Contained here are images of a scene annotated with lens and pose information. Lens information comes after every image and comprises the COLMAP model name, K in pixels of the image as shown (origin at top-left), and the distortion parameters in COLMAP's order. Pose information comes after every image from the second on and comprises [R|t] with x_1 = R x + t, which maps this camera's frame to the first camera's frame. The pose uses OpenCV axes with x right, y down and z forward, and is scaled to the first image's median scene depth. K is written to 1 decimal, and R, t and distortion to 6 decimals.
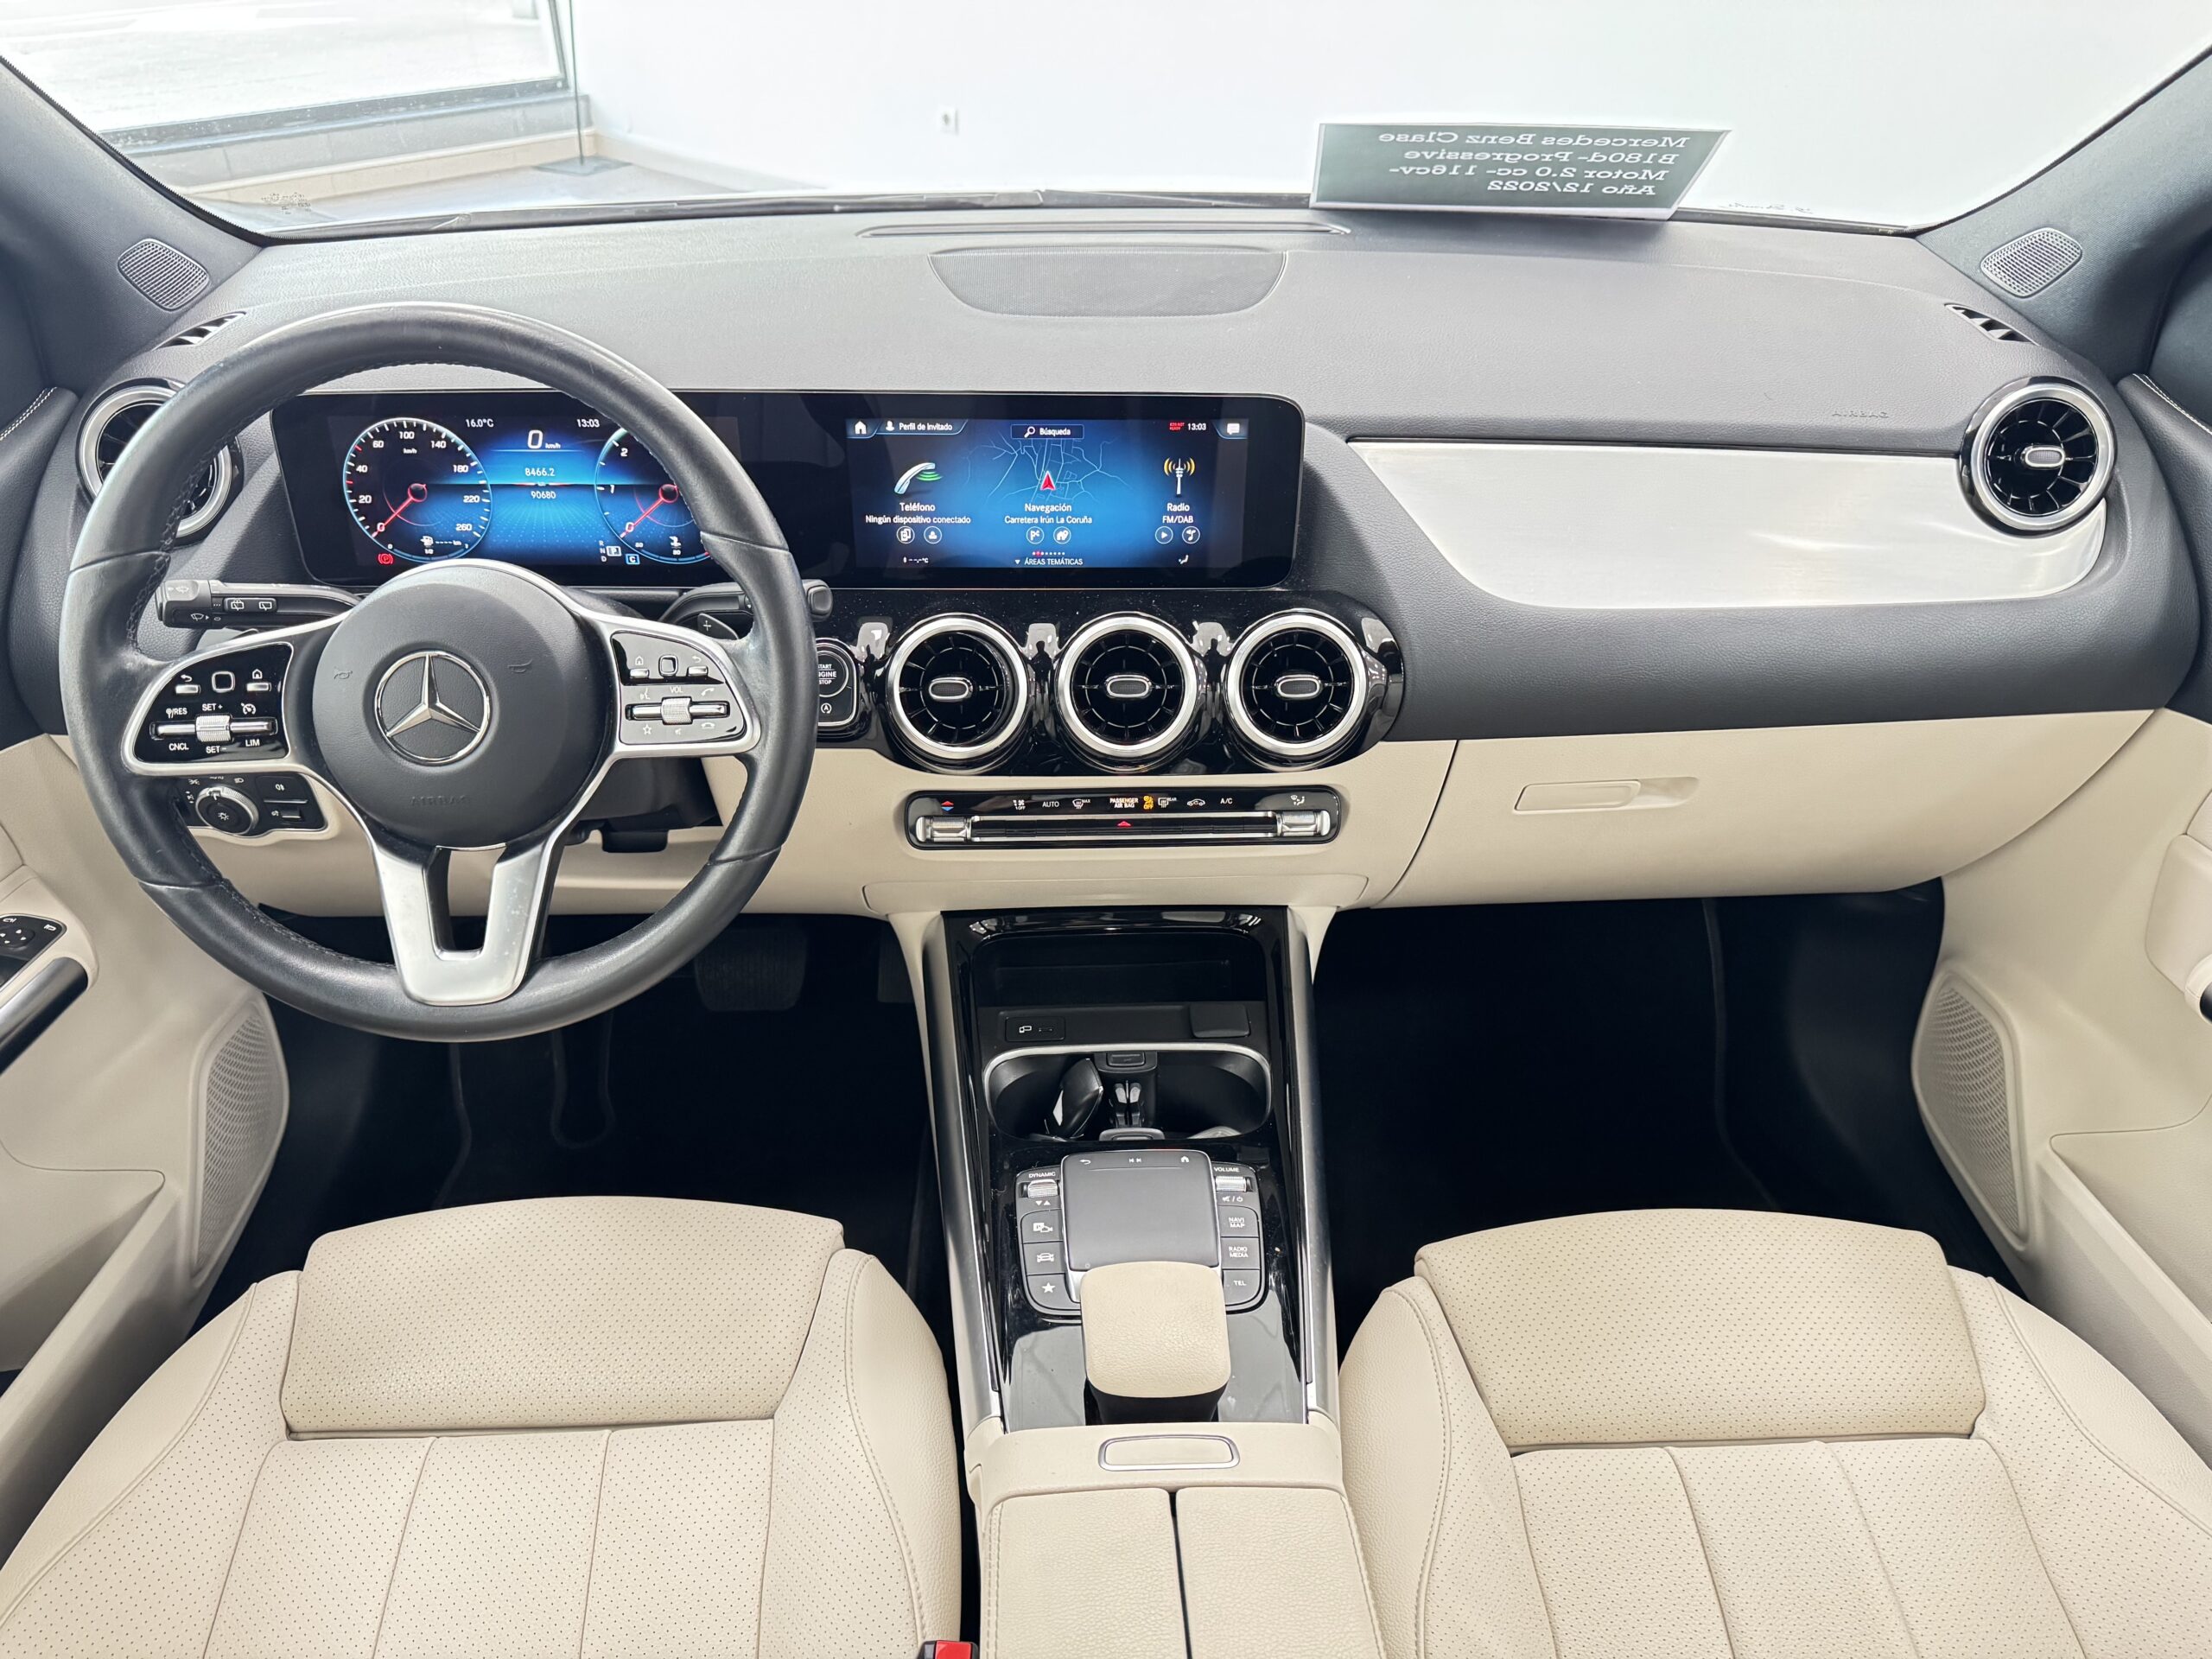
lens RADIAL K [[1561.5, 0, 1093.9], [0, 1561.5, 831.7], [0, 0, 1]] dist [0.110948, -0.191129]
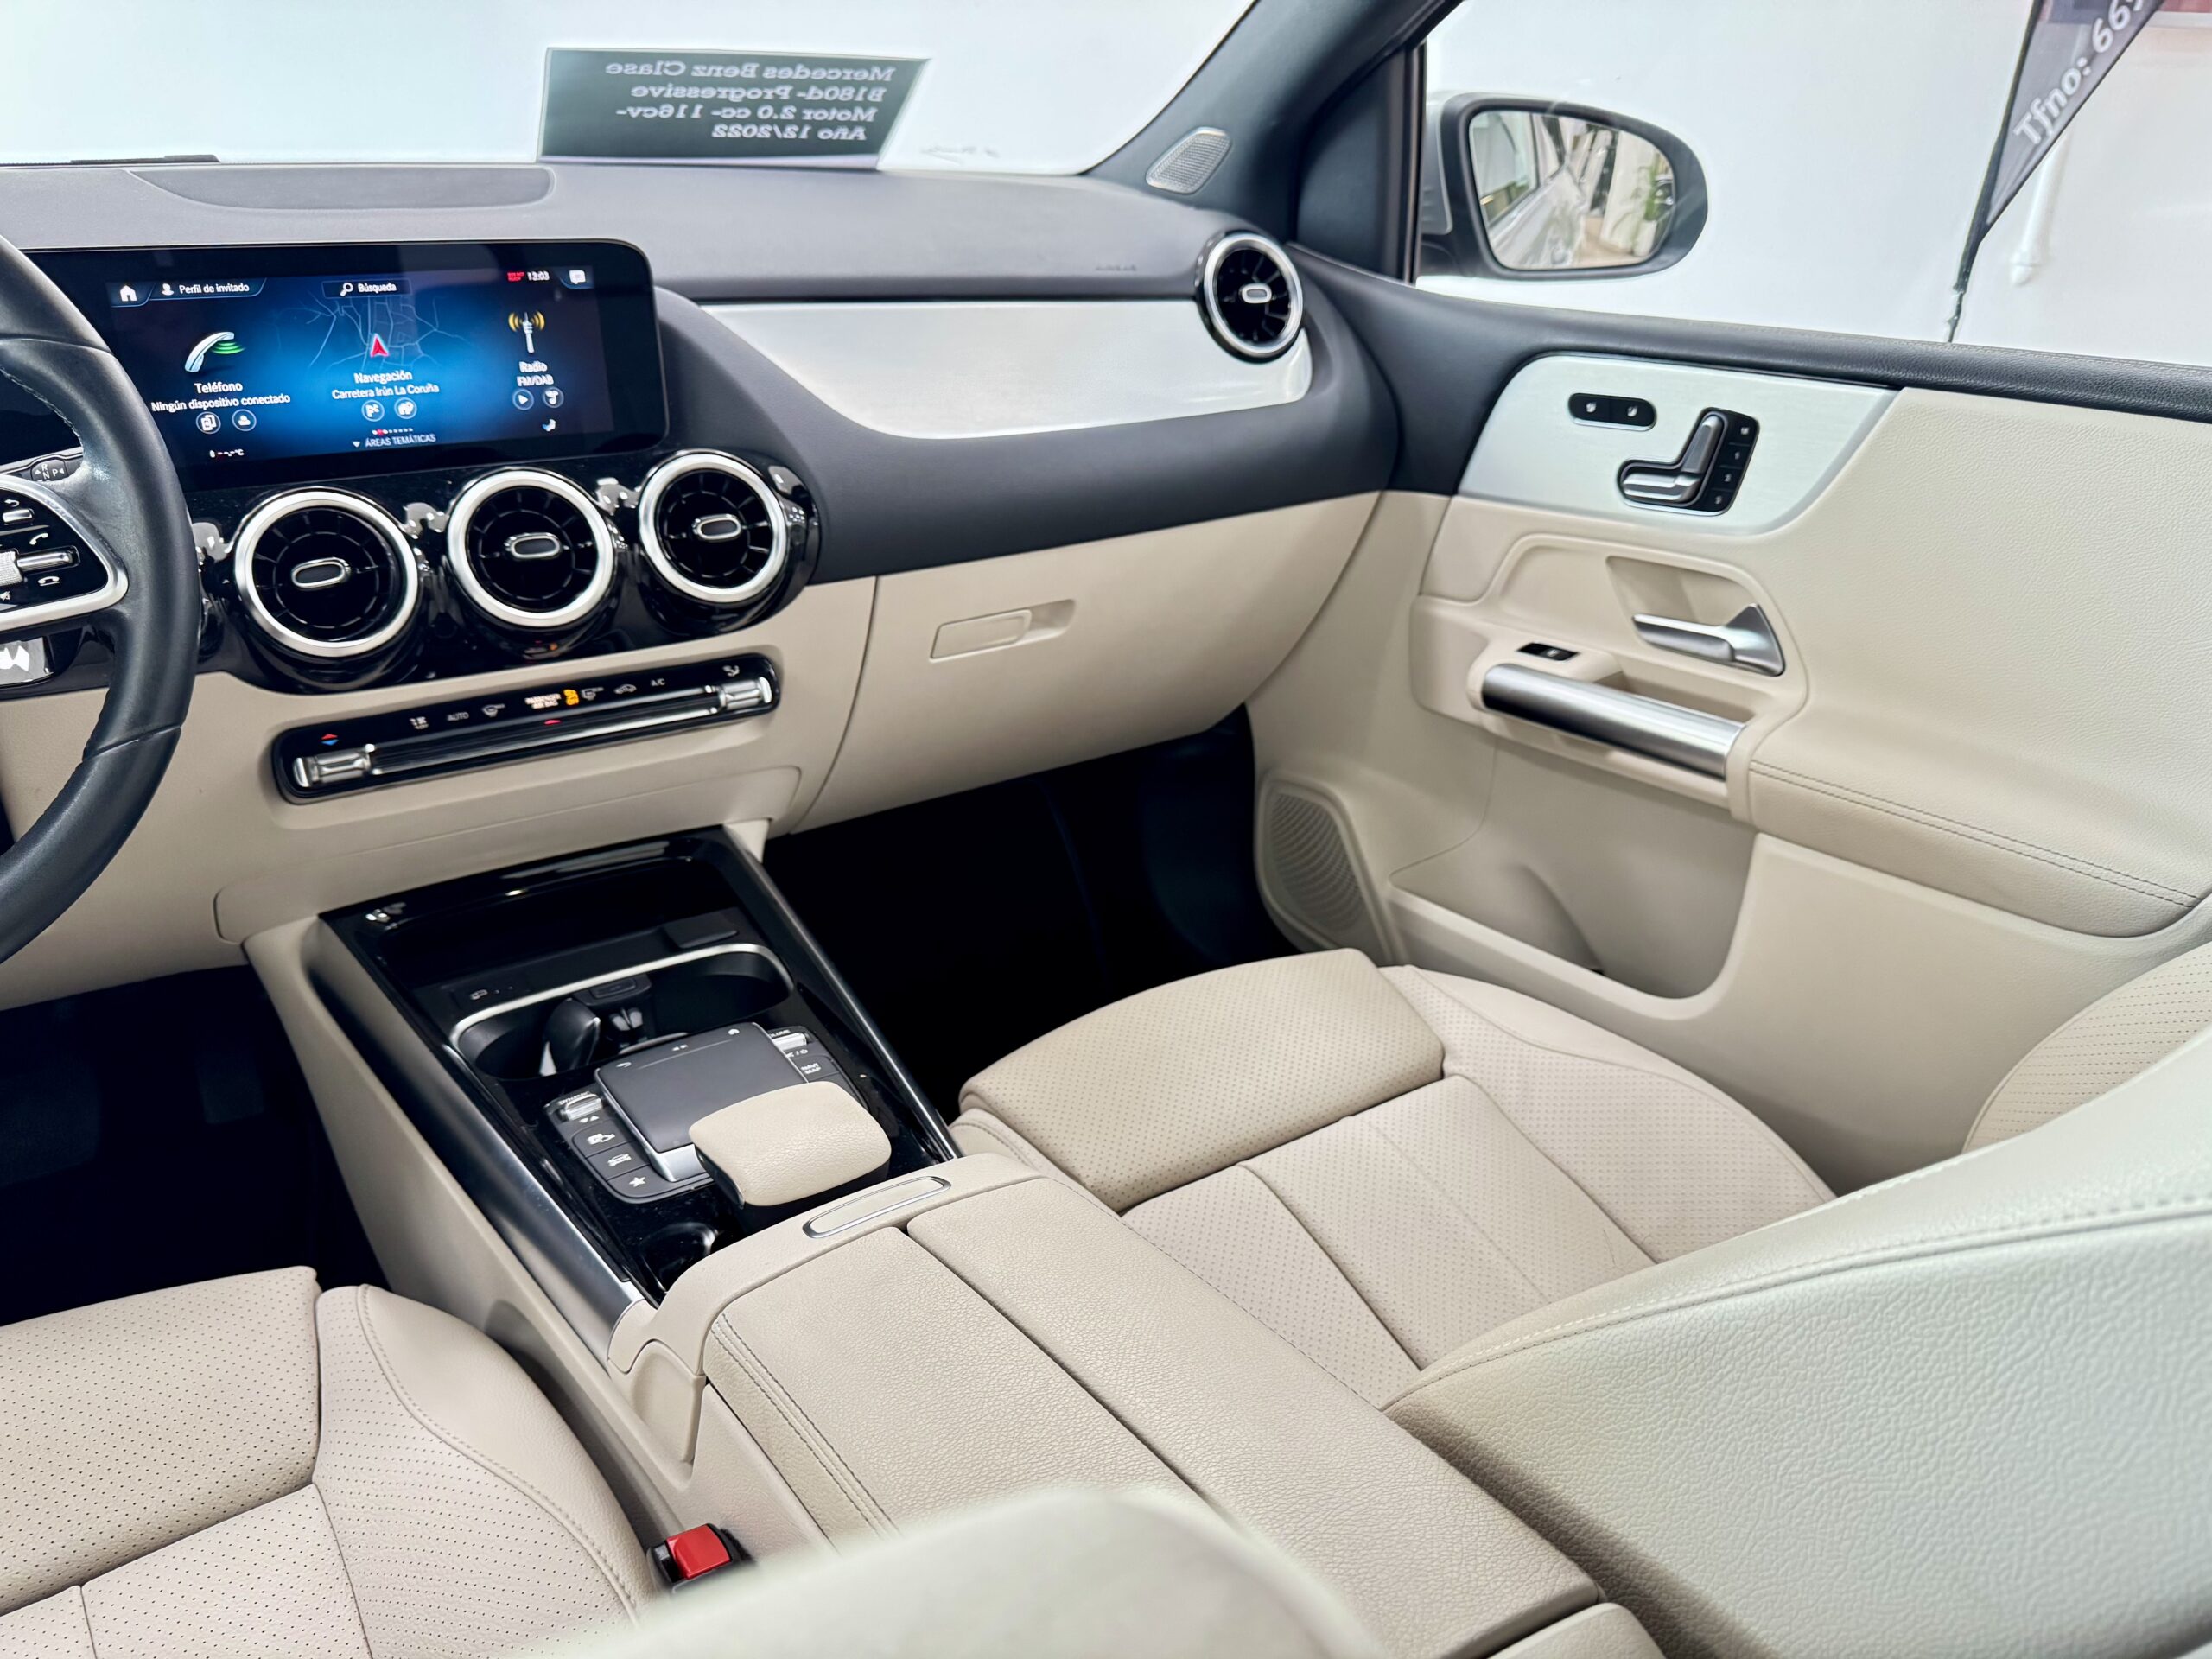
lens RADIAL K [[1561.5, 0, 1093.9], [0, 1561.5, 831.7], [0, 0, 1]] dist [0.110948, -0.191129]
pose [[0.850571, -0.208721, 0.482664, -0.174528], [0.262051, 0.964008, -0.044928, 0.186055], [-0.455914, 0.164697, 0.874652, 0.080103]]
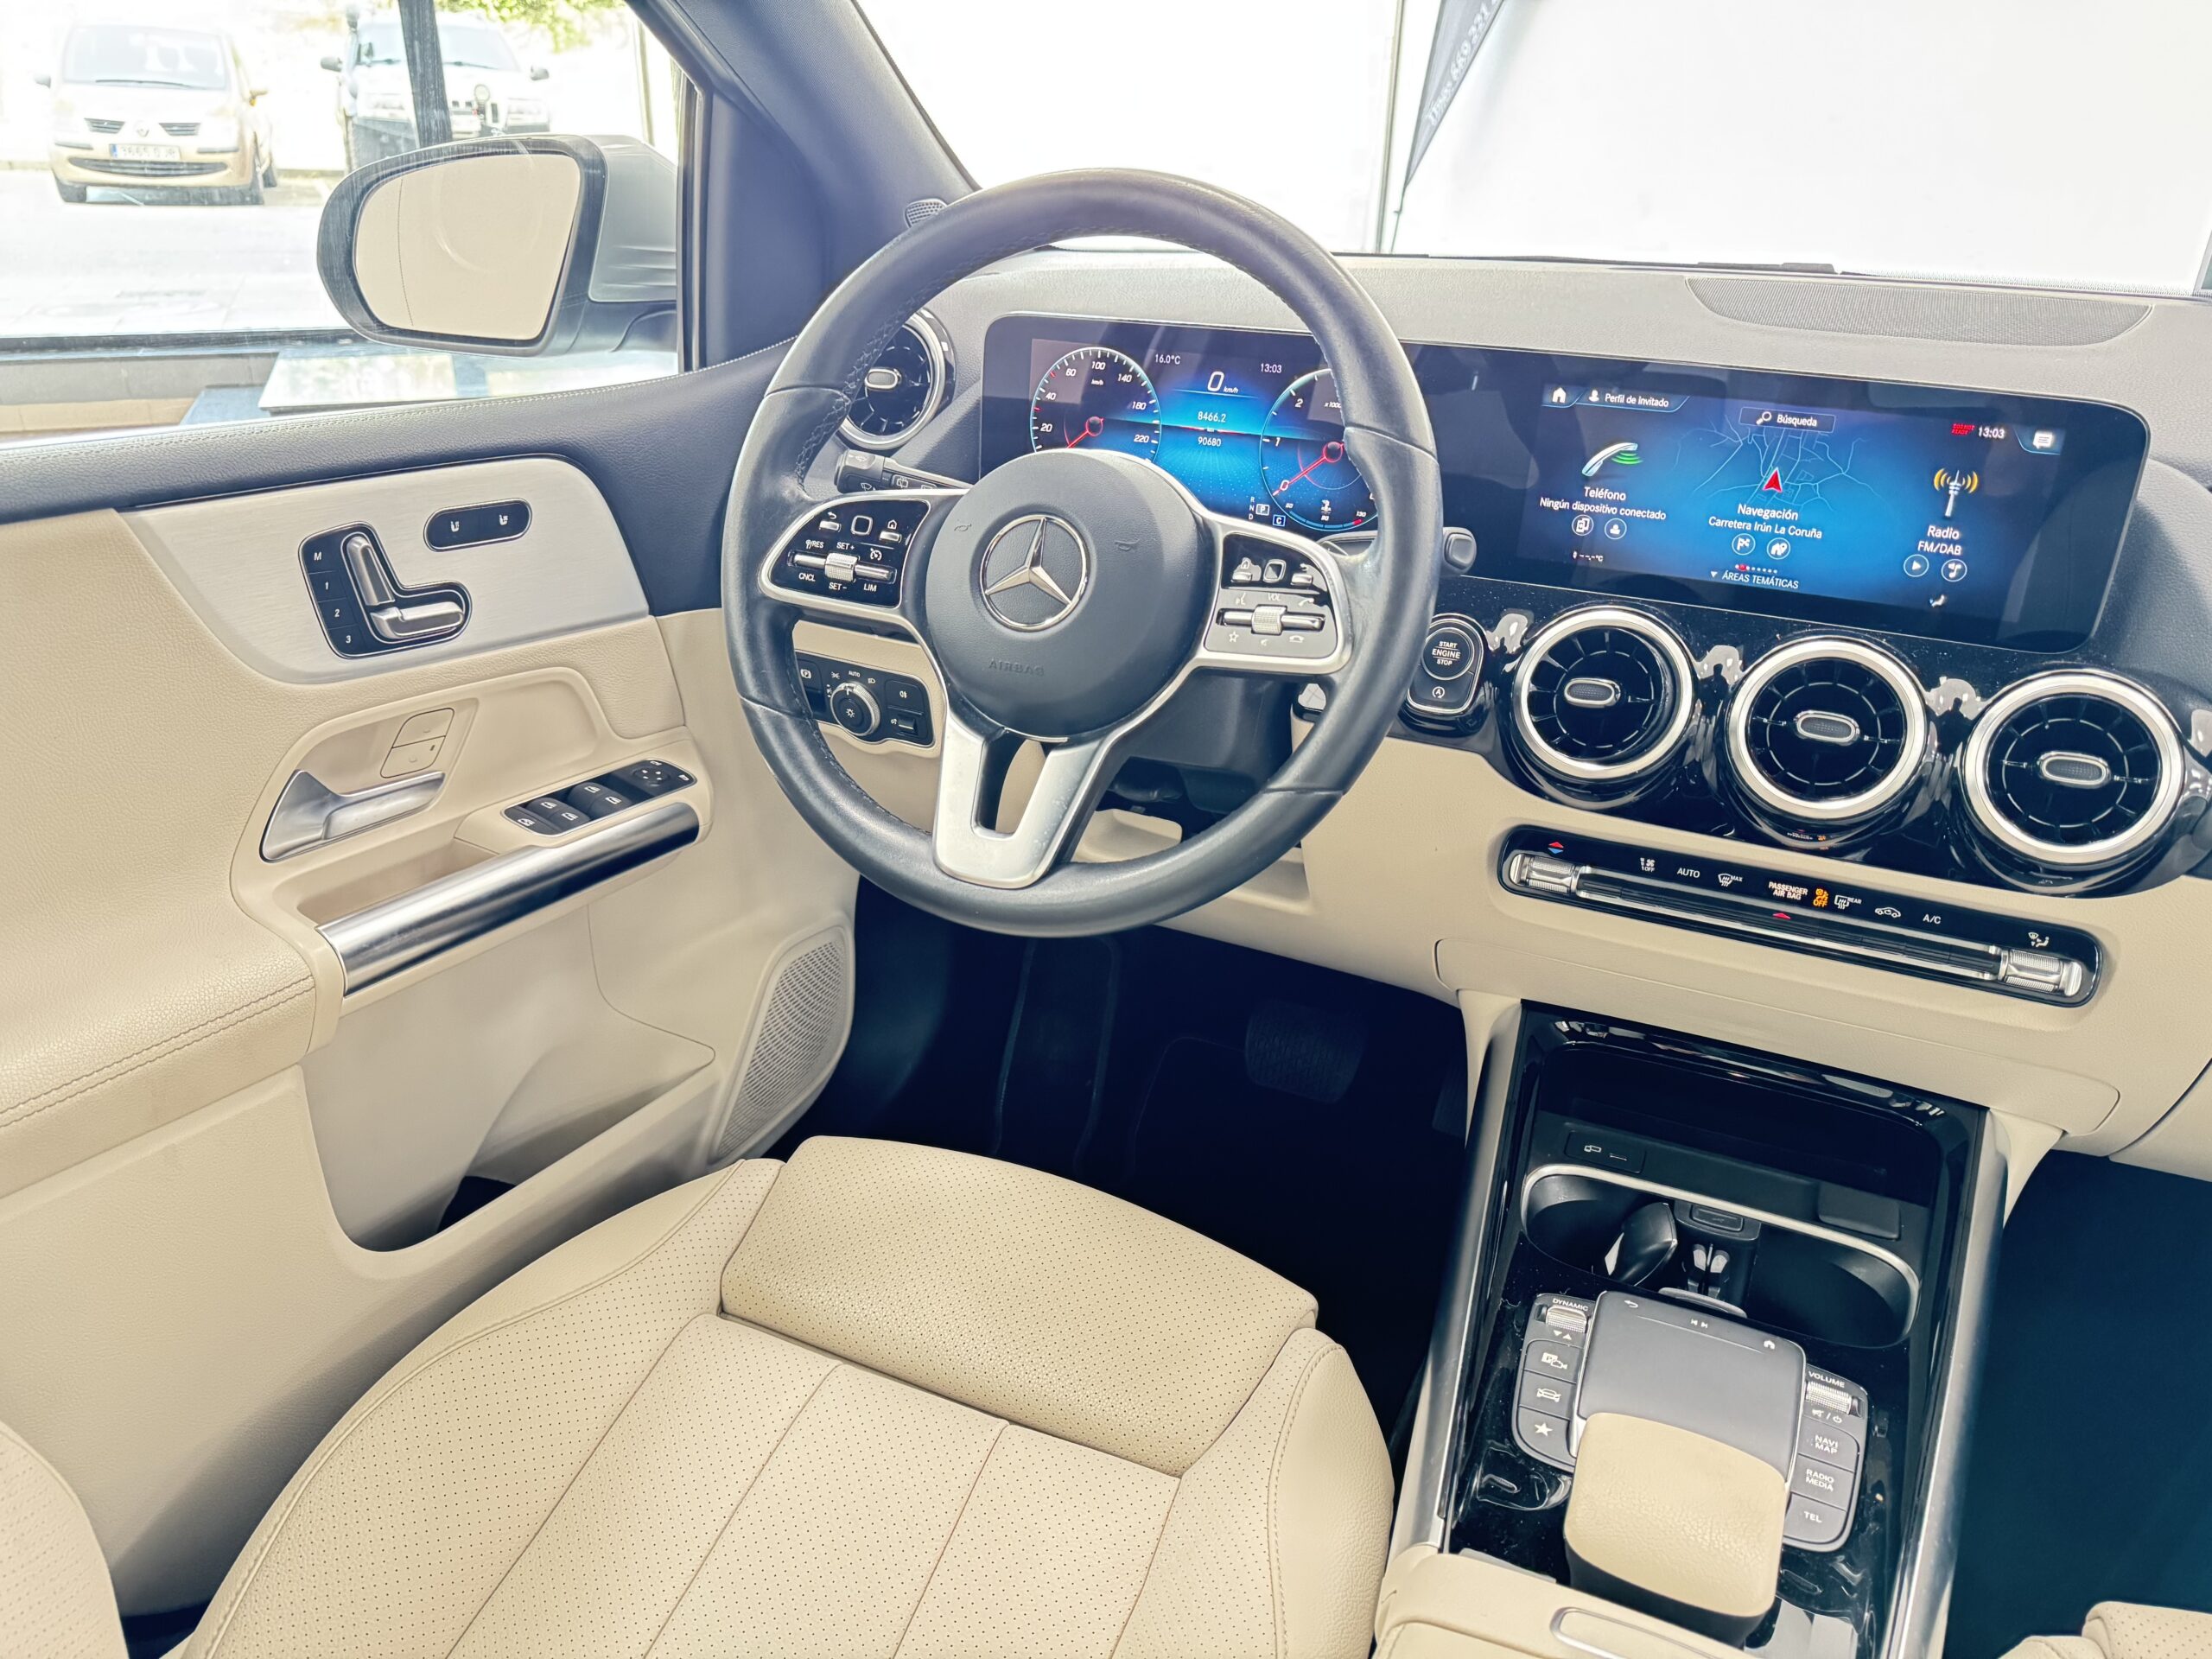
lens RADIAL K [[1561.5, 0, 1093.9], [0, 1561.5, 831.7], [0, 0, 1]] dist [0.110948, -0.191129]
pose [[0.891434, 0.202567, -0.405355, 0.026789], [-0.260146, 0.961199, -0.091761, 0.122977], [0.371039, 0.187250, 0.909542, 0.145807]]
